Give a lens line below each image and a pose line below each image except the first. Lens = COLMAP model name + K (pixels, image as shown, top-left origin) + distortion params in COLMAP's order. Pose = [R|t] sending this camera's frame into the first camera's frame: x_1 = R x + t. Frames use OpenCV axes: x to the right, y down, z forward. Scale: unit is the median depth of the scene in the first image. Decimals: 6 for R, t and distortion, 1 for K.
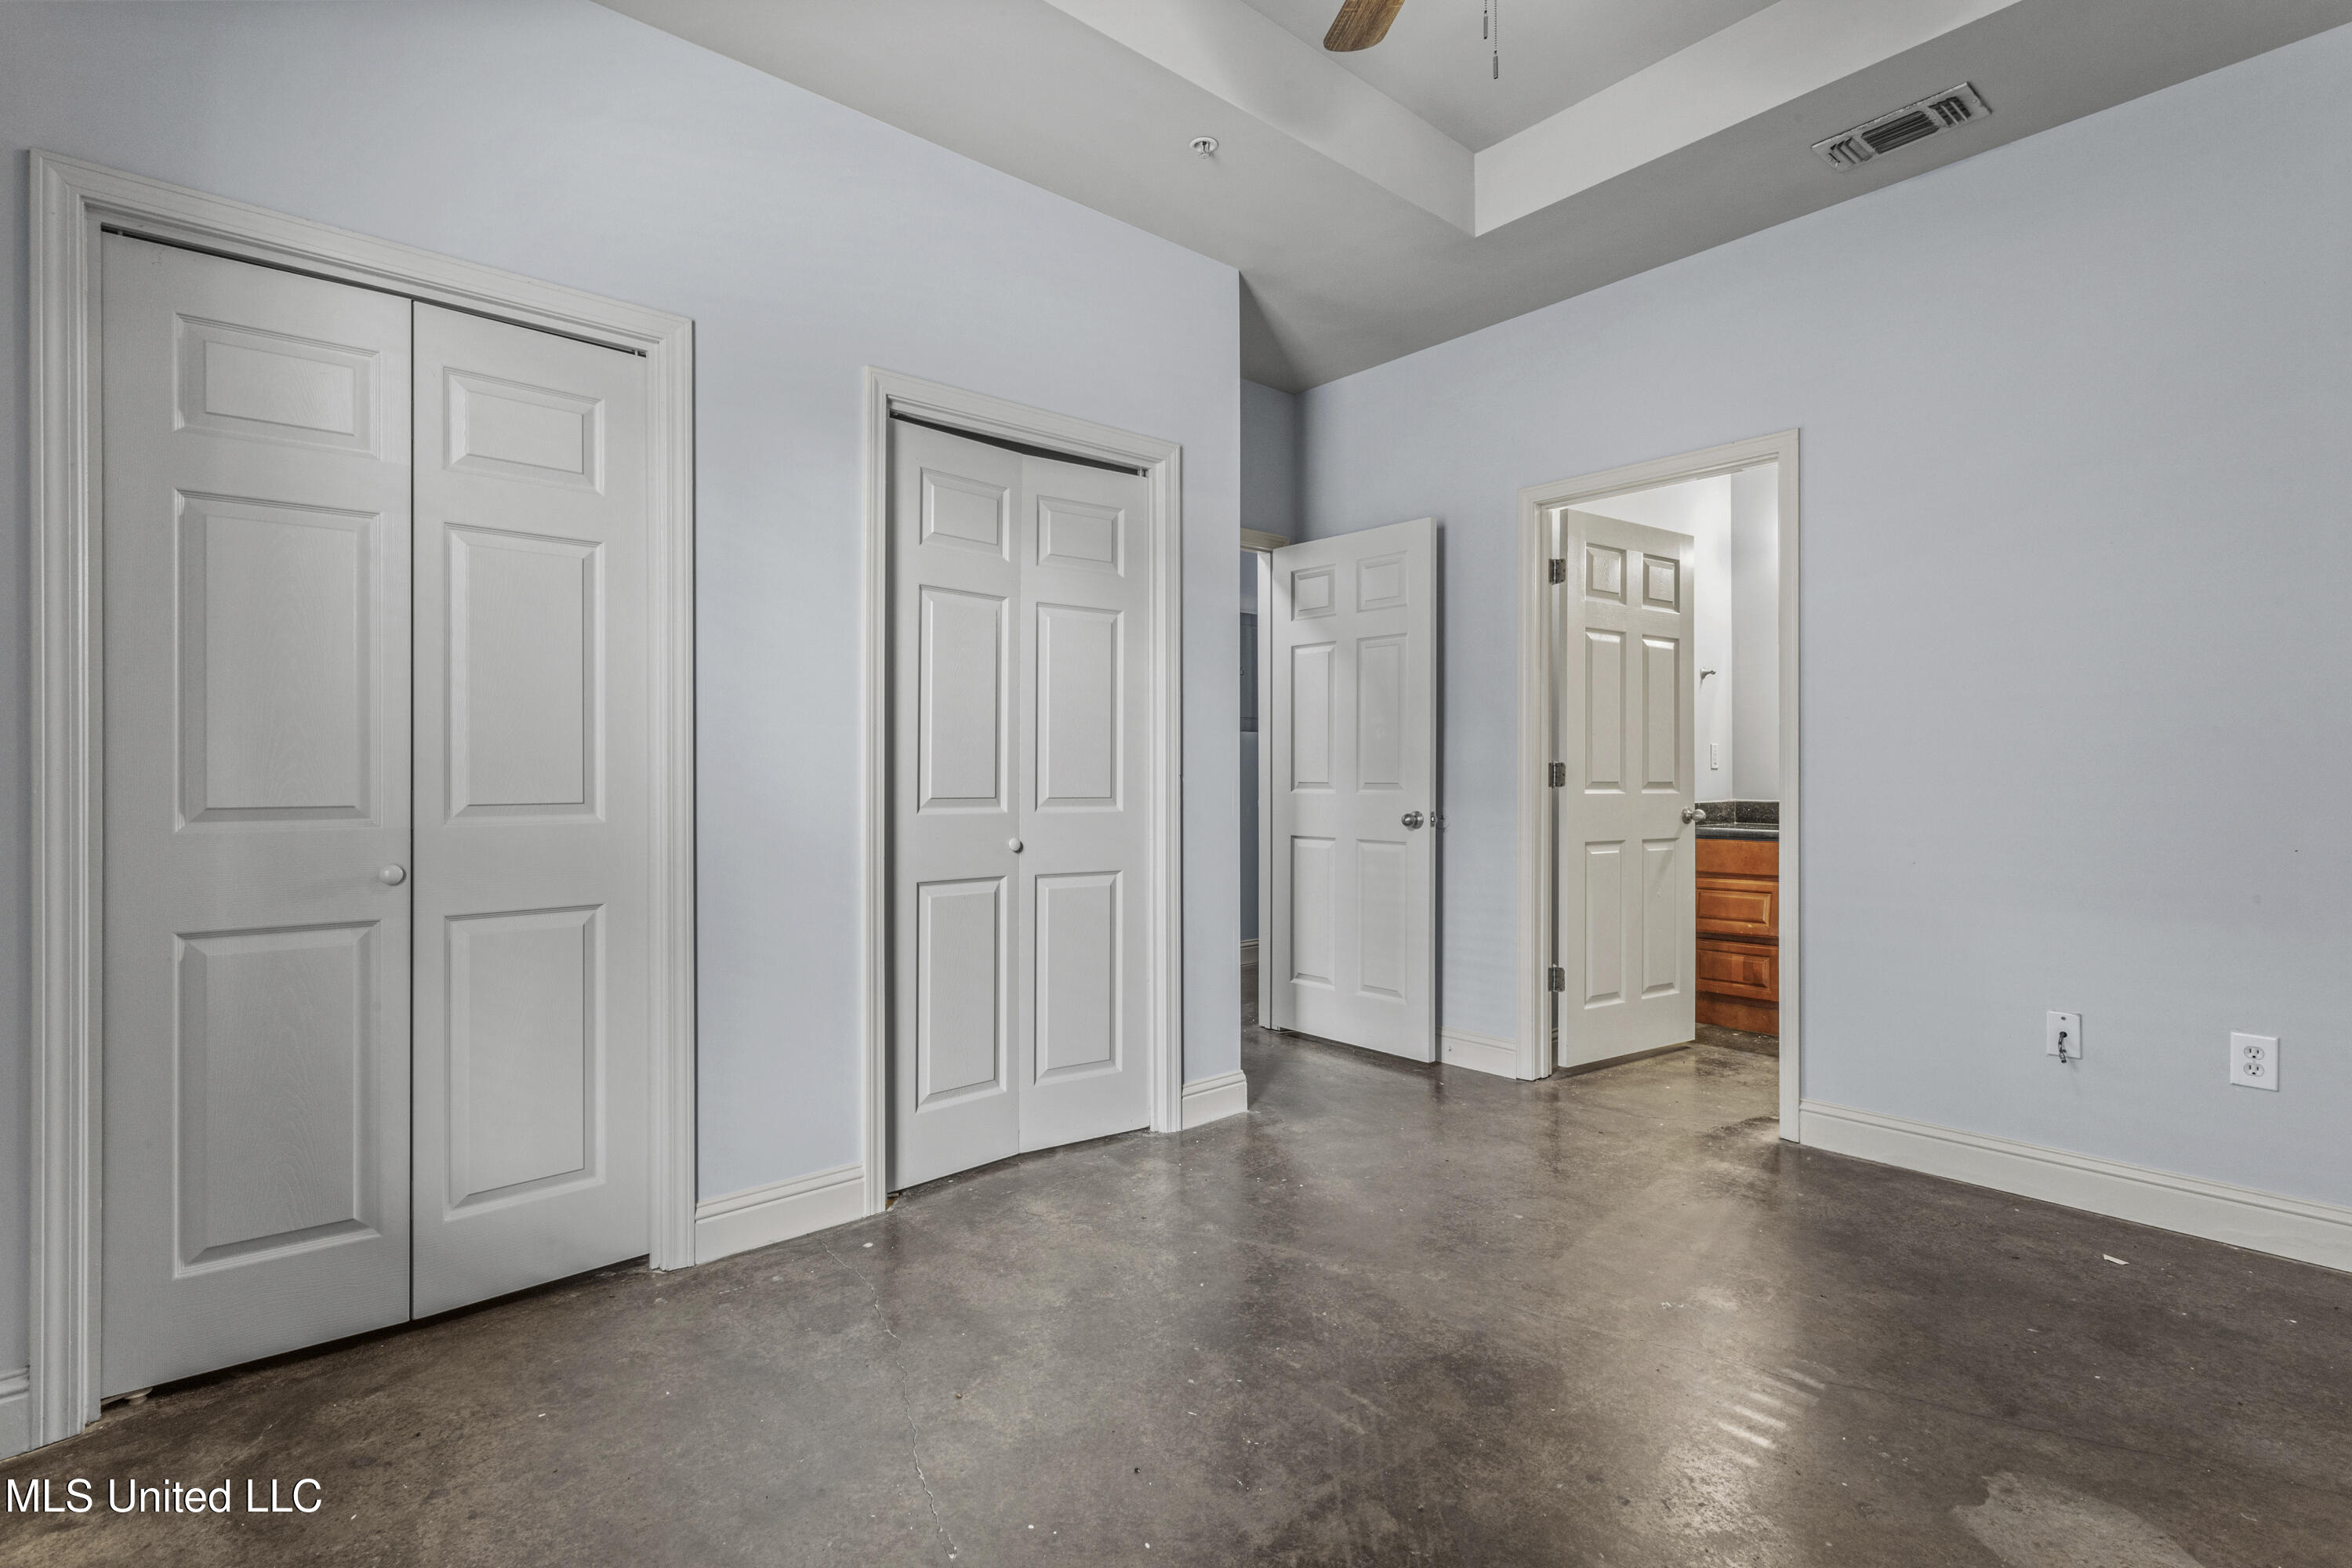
lens RADIAL K [[1113.6, 0, 1174.1], [0, 1113.6, 777.4], [0, 0, 1]] dist [0.001213, -0.000164]
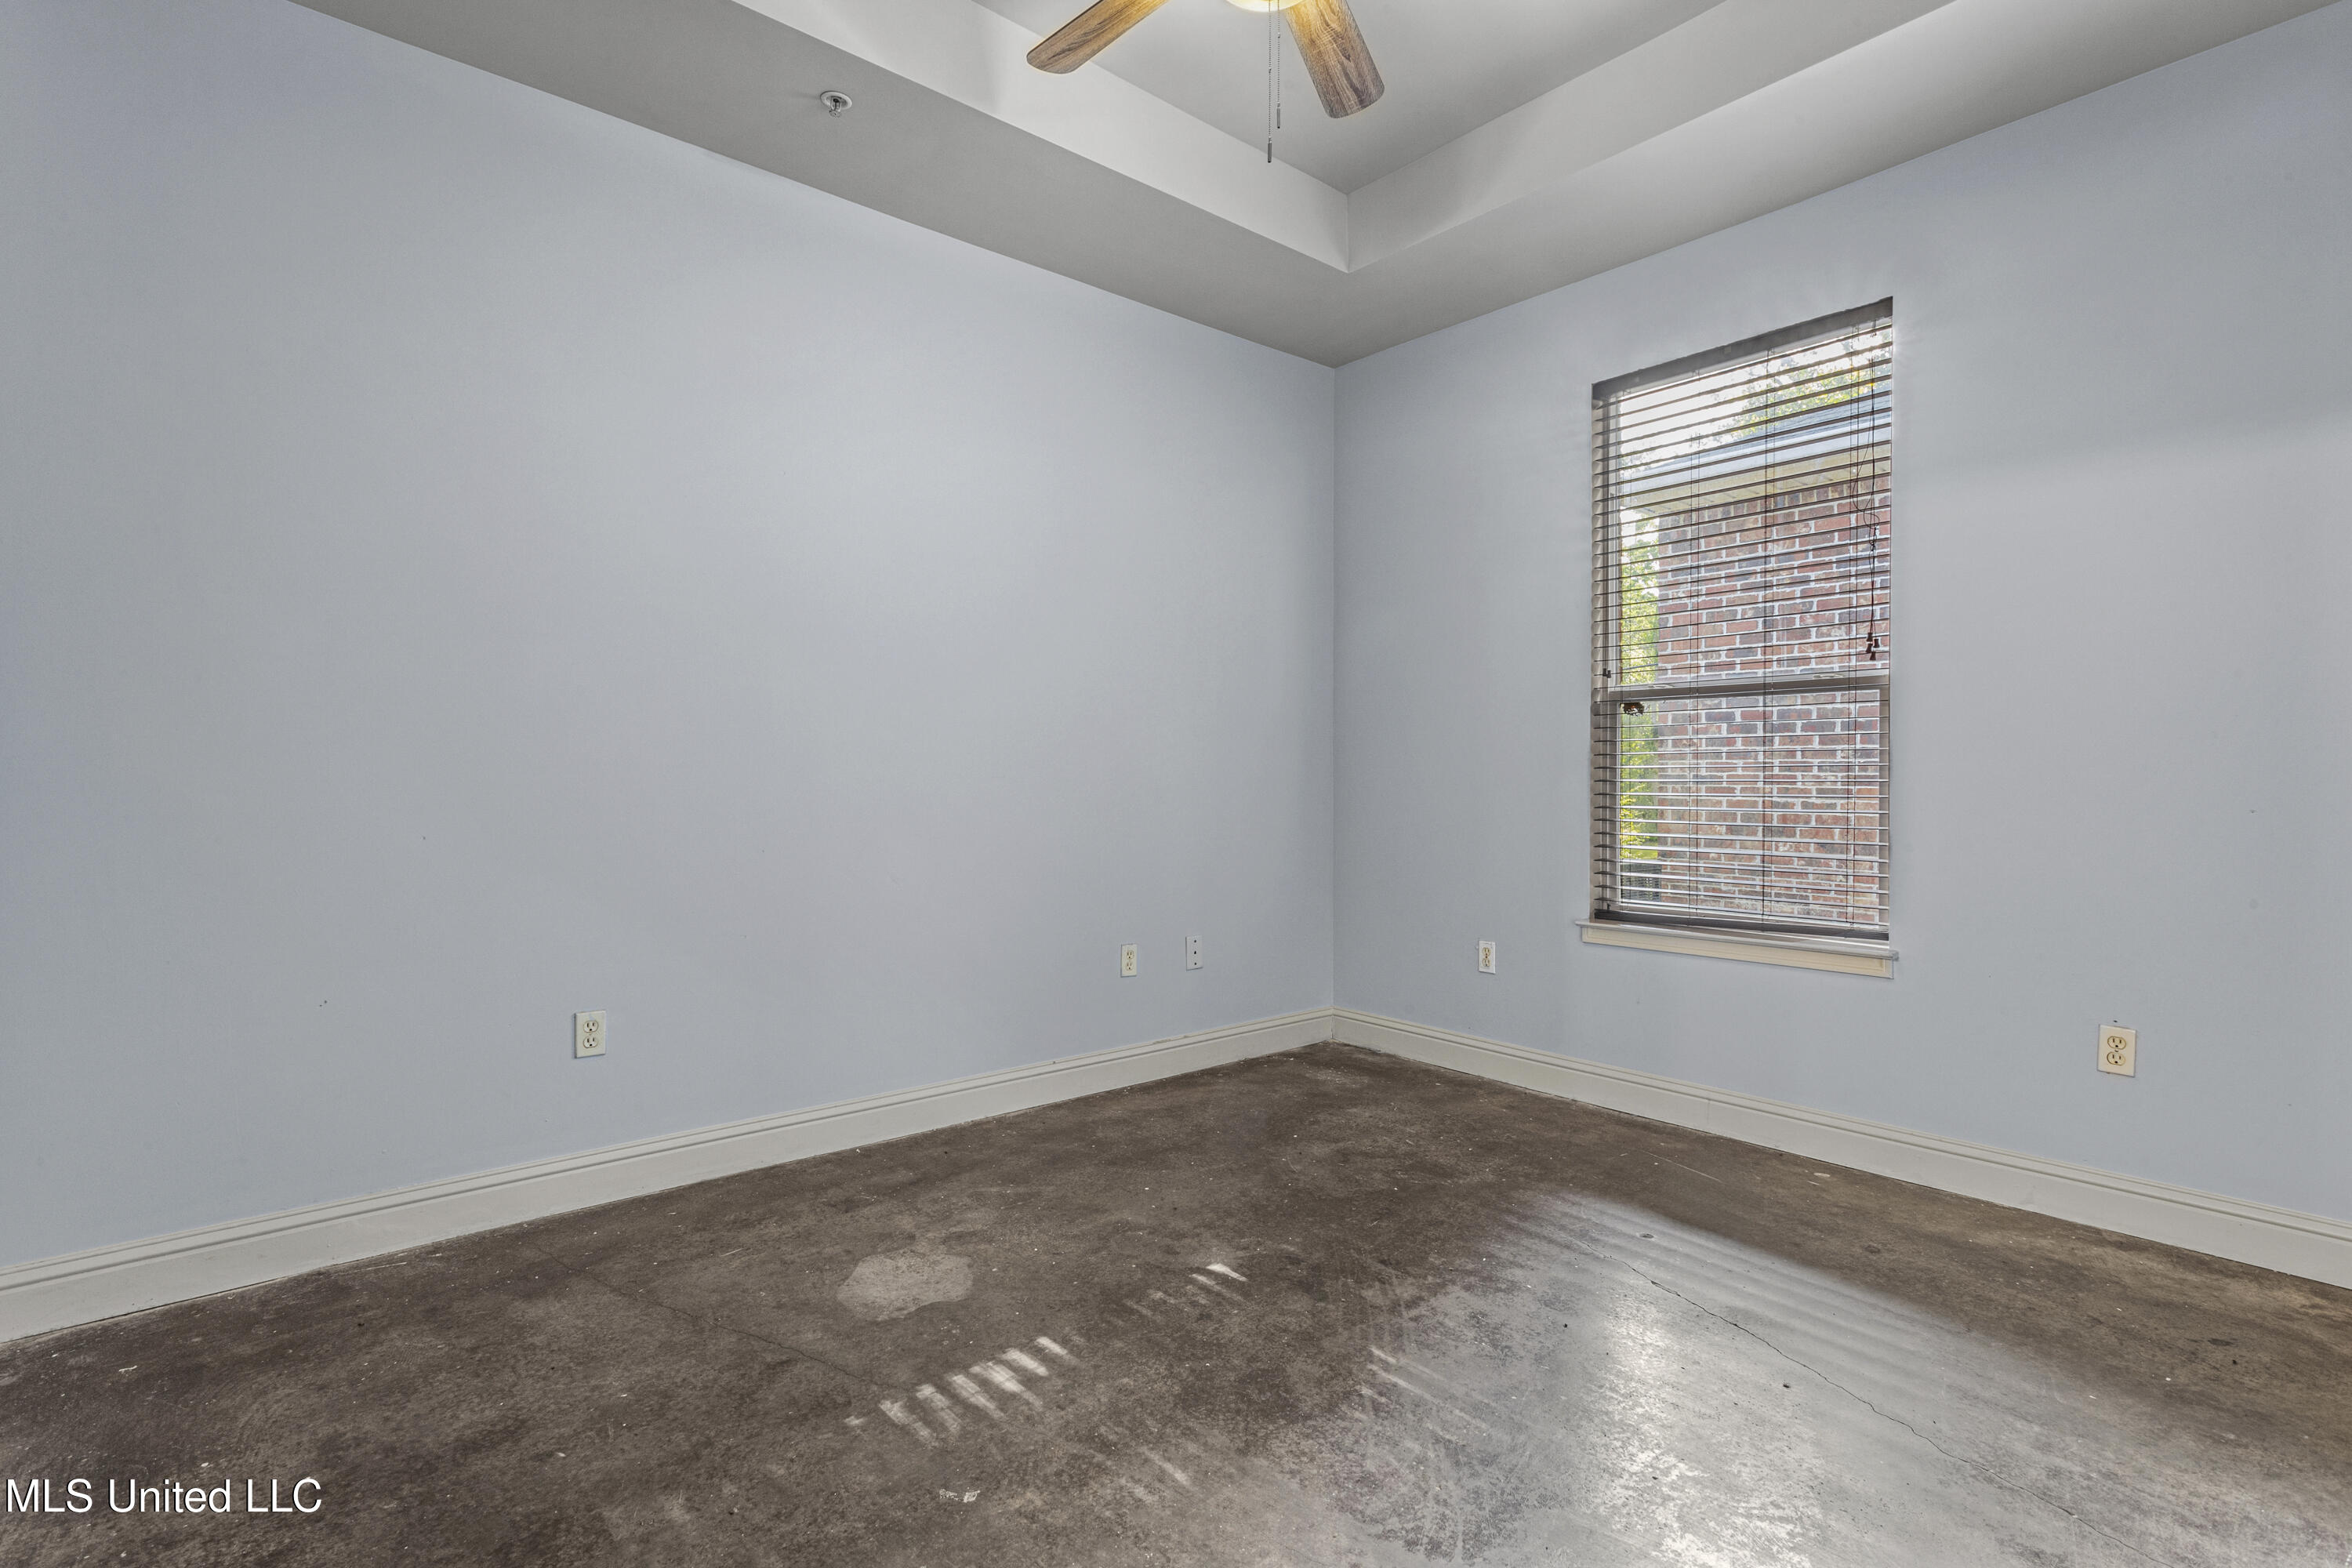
lens RADIAL K [[1113.6, 0, 1176.0], [0, 1113.6, 786.0], [0, 0, 1]] dist [0.001213, -0.000164]
pose [[-0.999908, 0.001848, 0.013408, 0.375703], [0.001956, 0.999966, 0.008066, 0.003019], [-0.013393, 0.008092, -0.999878, 2.186741]]
